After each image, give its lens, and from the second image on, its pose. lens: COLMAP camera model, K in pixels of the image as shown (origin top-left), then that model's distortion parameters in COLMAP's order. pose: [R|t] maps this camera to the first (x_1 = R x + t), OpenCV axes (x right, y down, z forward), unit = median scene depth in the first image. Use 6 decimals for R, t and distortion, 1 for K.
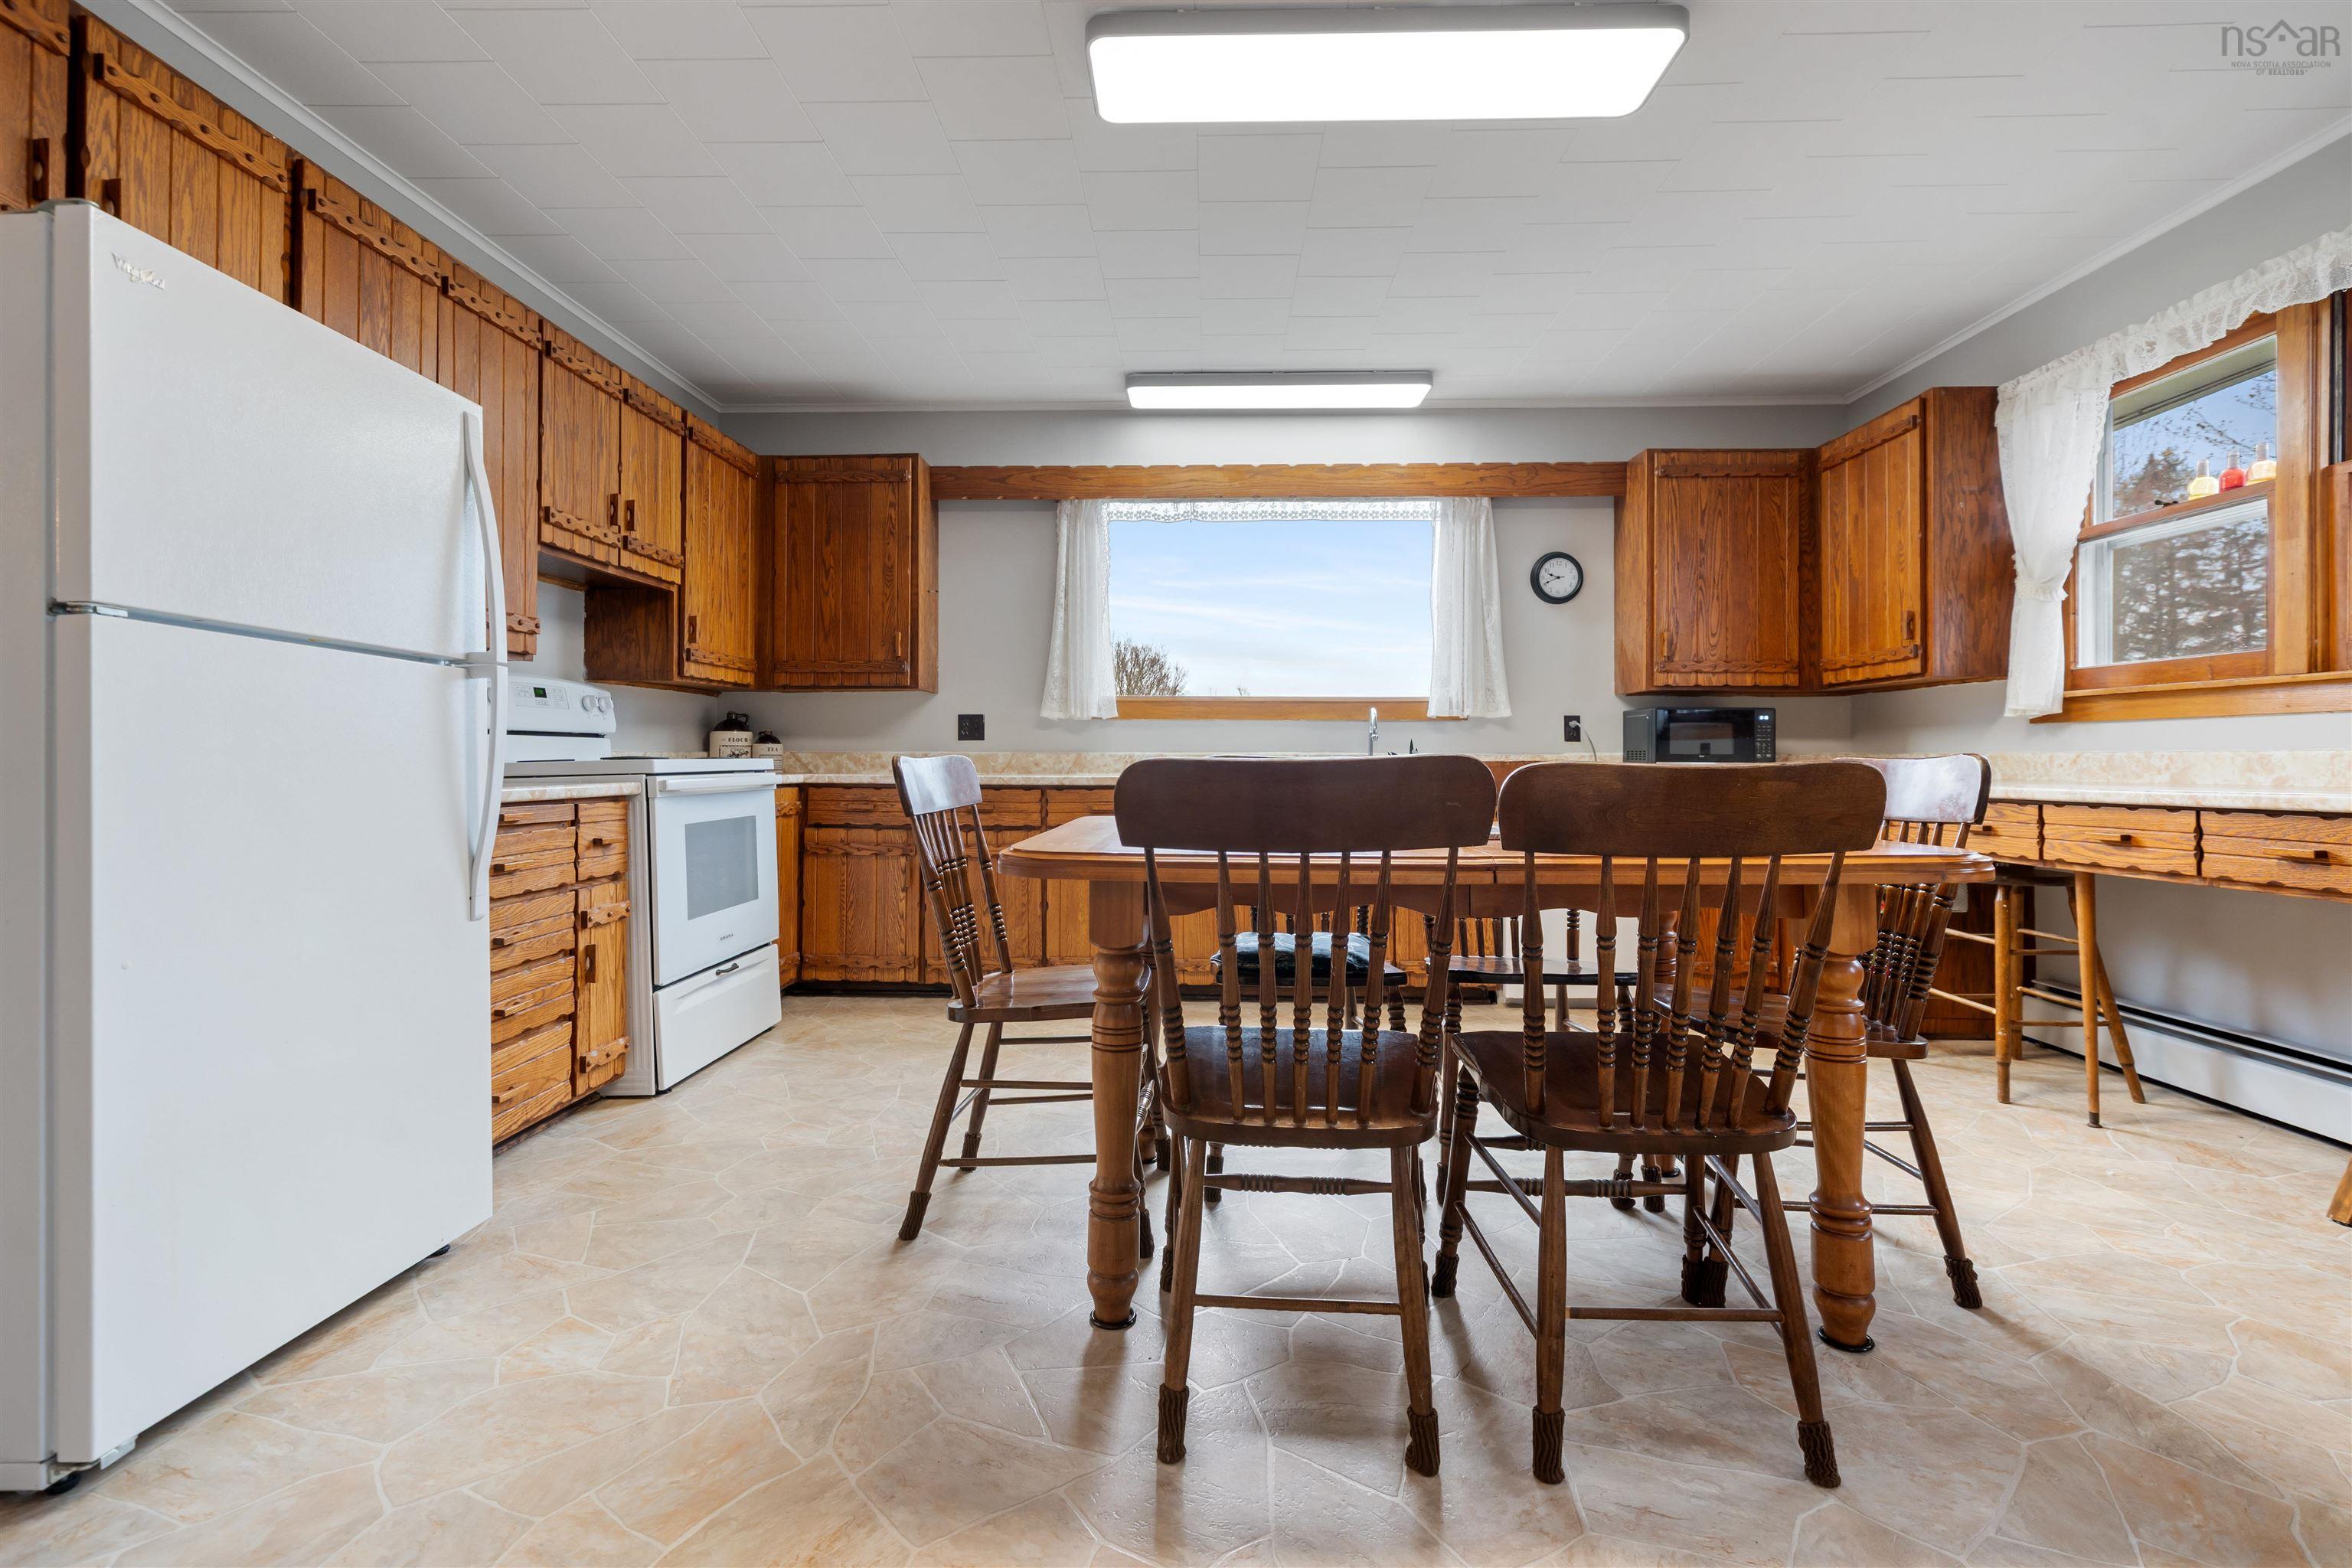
lens RADIAL K [[1047.4, 0, 1175.3], [0, 1047.4, 756.4], [0, 0, 1]] dist [-0.000874, 0.000371]
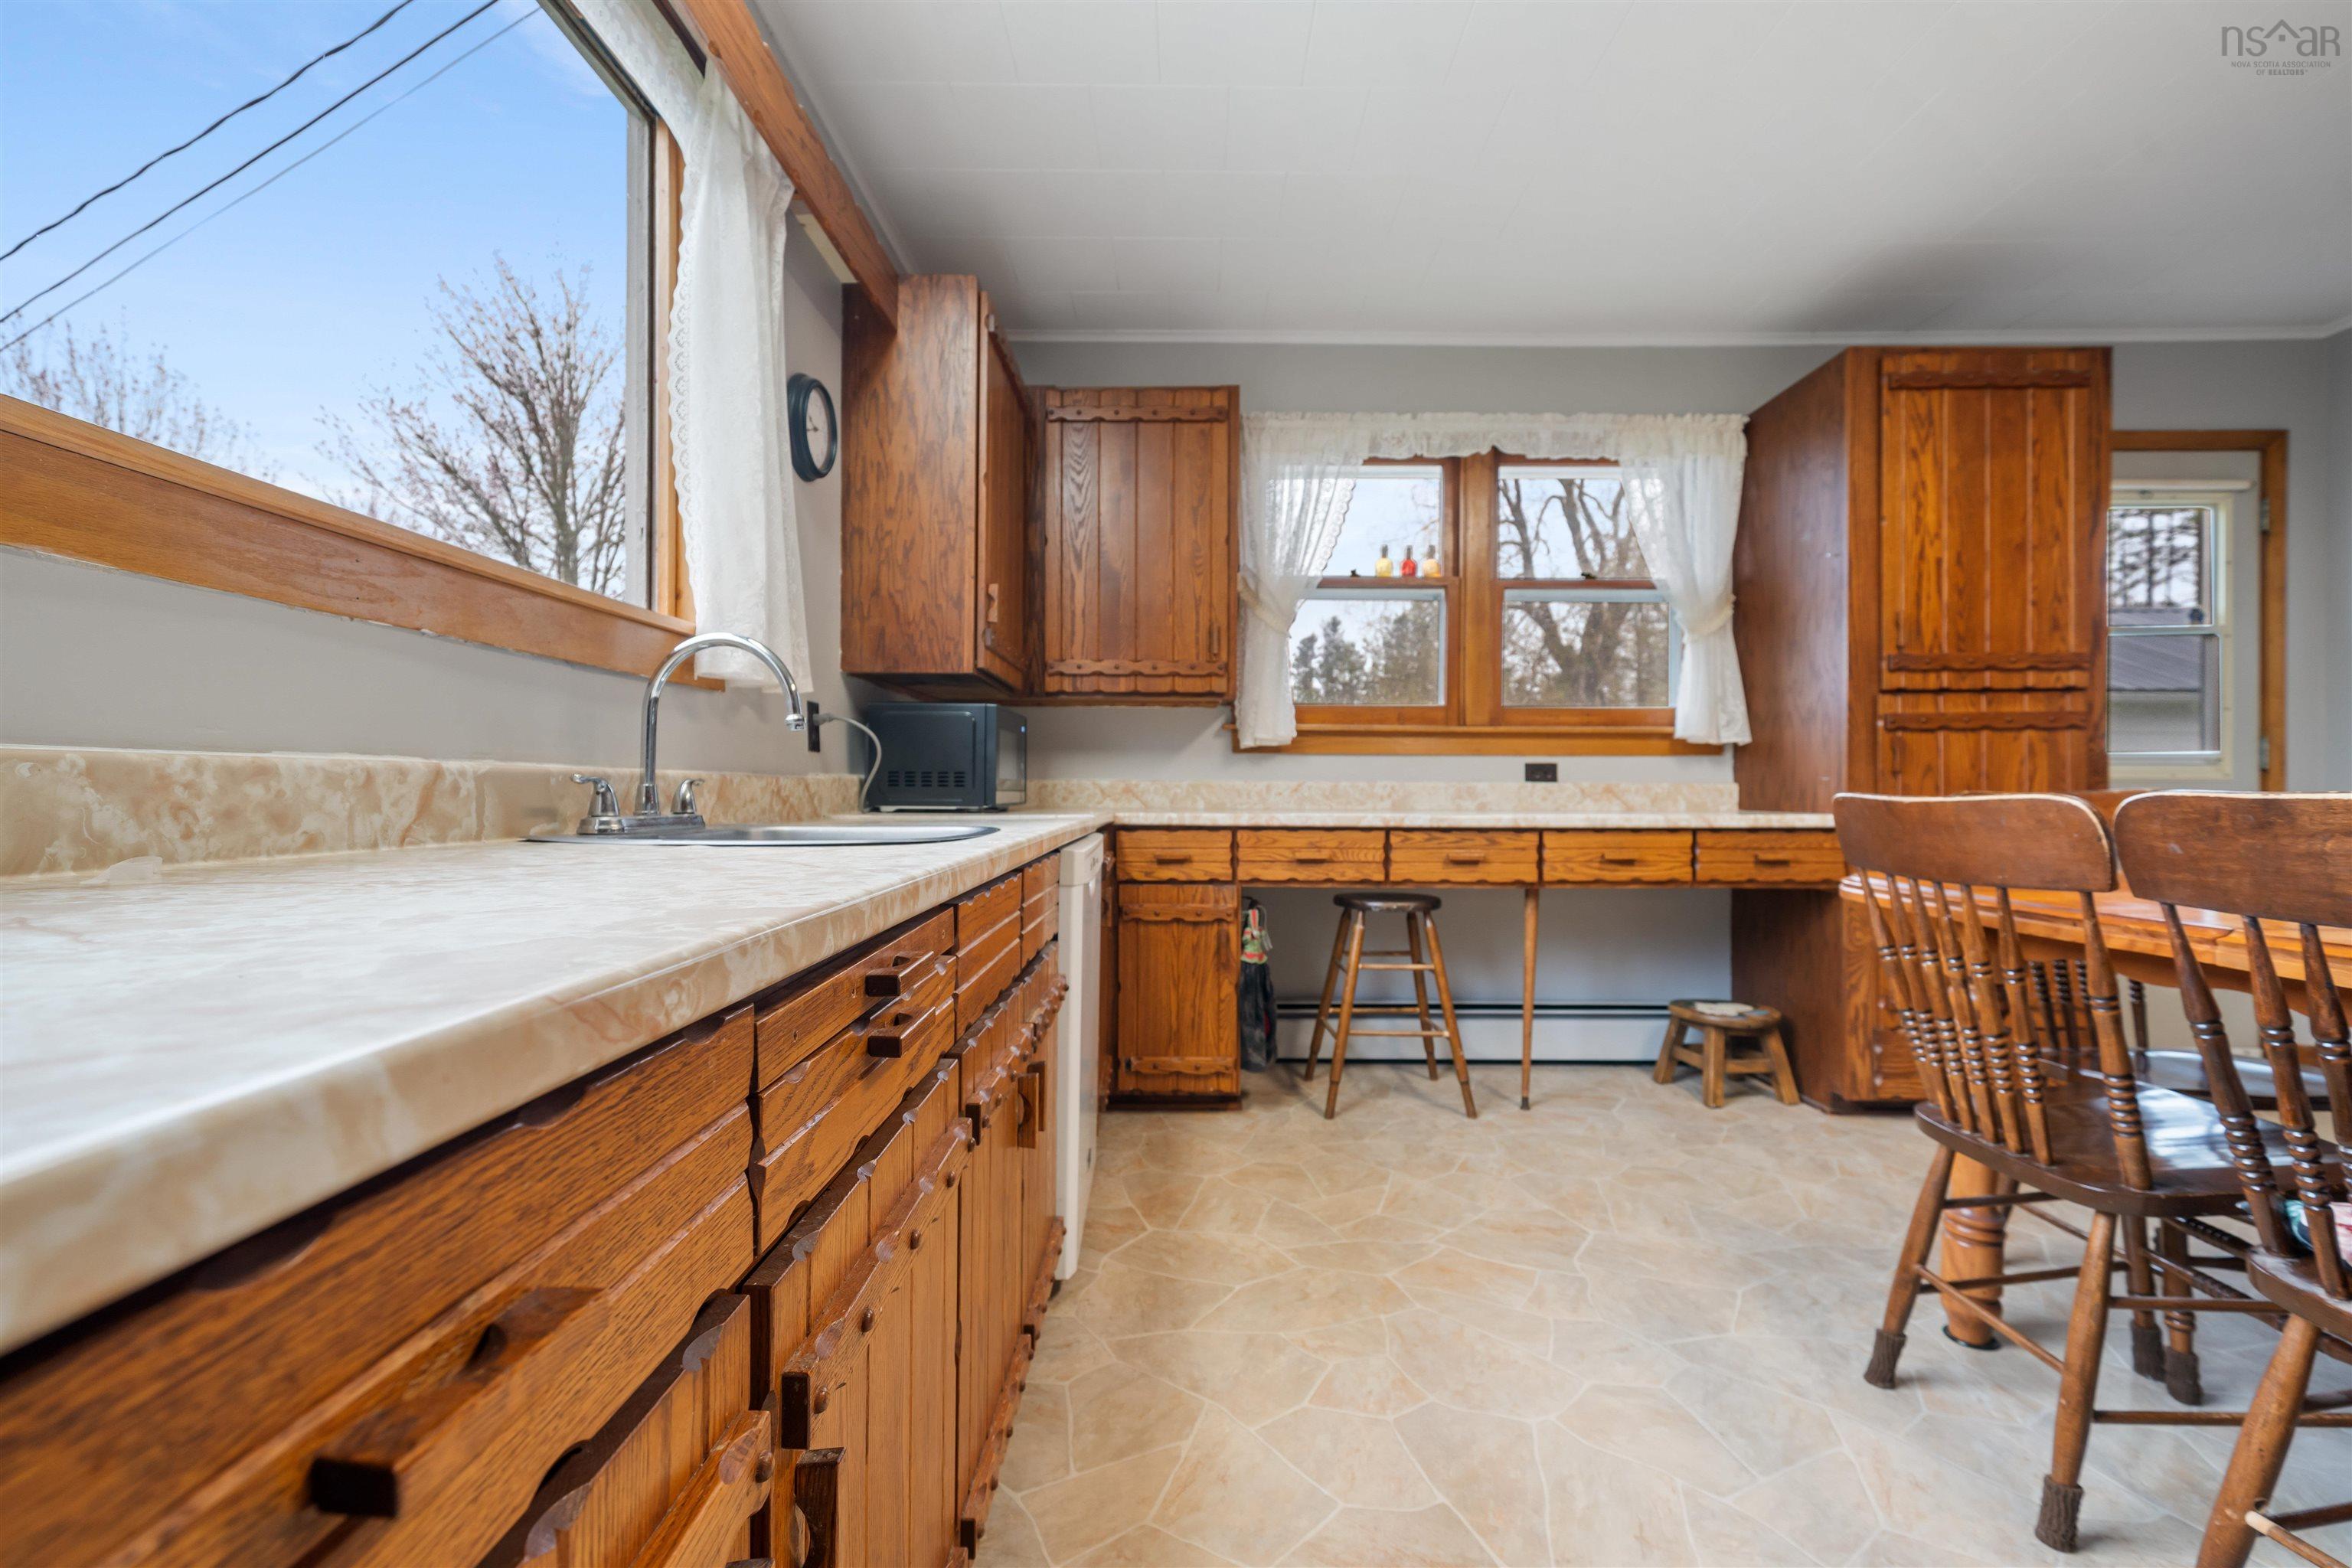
lens RADIAL K [[1011.1, 0, 1176.7], [0, 1011.1, 791.0], [0, 0, 1]] dist [0.002316, -0.000252]
pose [[-0.023243, -0.005775, 0.999713, -0.149904], [-0.009336, 0.999941, 0.005560, 0.000974], [-0.999686, -0.009204, -0.023295, 0.956069]]
